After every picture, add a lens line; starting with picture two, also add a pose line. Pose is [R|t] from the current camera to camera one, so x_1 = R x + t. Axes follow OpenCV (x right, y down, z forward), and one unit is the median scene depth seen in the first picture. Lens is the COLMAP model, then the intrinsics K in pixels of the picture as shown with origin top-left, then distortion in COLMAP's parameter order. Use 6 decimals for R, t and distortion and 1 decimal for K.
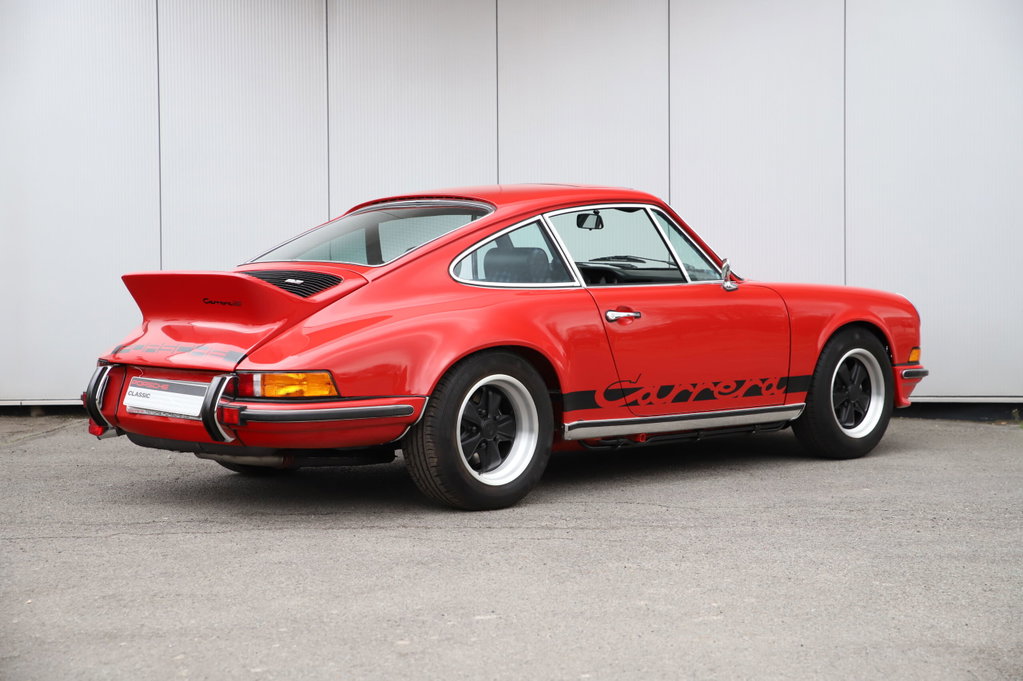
lens RADIAL K [[1694.4, 0, 511.6], [0, 1694.4, 343.9], [0, 0, 1]] dist [0.074622, 0.000000]
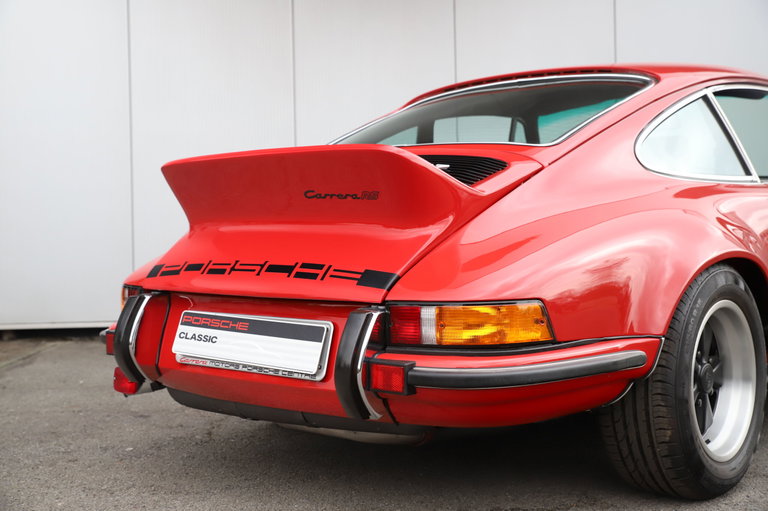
lens RADIAL K [[1022.3, 0, 379.8], [0, 1022.3, 258.4], [0, 0, 1]] dist [0.020696, 0.000000]
pose [[0.995404, -0.010582, 0.095177, -0.195424], [0.011633, 0.999877, -0.010503, 0.003761], [-0.095054, 0.011562, 0.995405, 0.619939]]
